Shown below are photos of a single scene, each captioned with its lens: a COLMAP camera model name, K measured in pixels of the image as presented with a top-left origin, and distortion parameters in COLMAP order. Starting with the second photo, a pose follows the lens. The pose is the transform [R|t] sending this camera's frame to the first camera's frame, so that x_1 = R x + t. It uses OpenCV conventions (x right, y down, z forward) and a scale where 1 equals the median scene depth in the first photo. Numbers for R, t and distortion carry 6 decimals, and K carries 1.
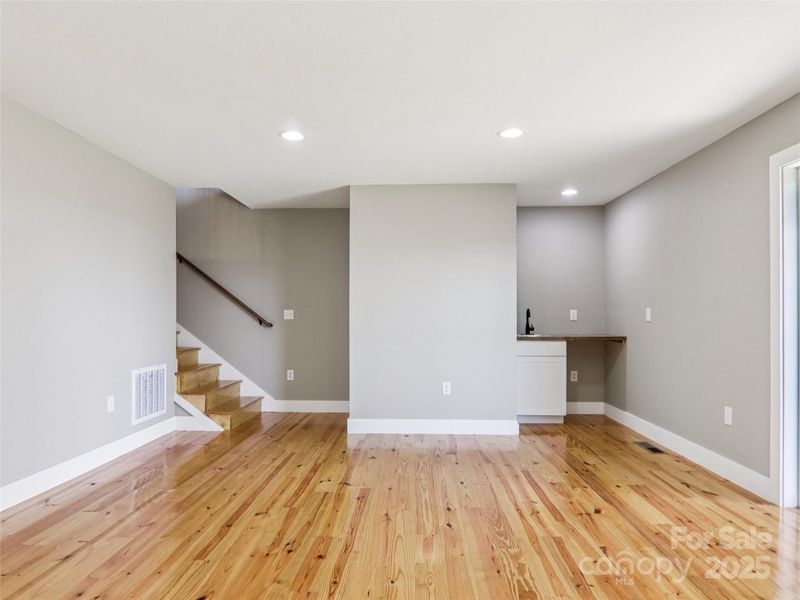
lens RADIAL K [[502.4, 0, 400.3], [0, 502.4, 314.4], [0, 0, 1]] dist [-0.011283, -0.002773]
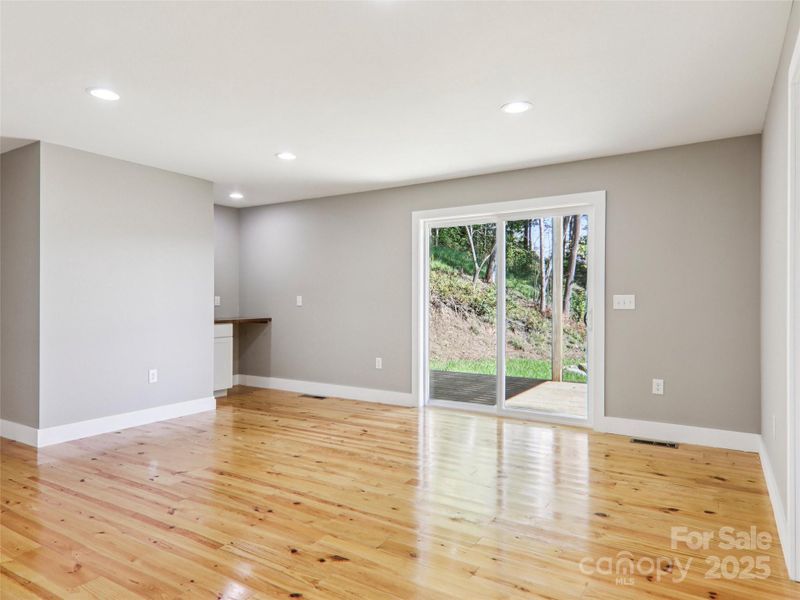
lens RADIAL K [[505.6, 0, 399.5], [0, 505.6, 304.9], [0, 0, 1]] dist [0.006758, -0.006873]
pose [[0.496723, -0.008488, 0.867868, -0.742400], [-0.001077, 0.999945, 0.010396, -0.003948], [-0.867908, -0.006098, 0.496687, 0.125779]]
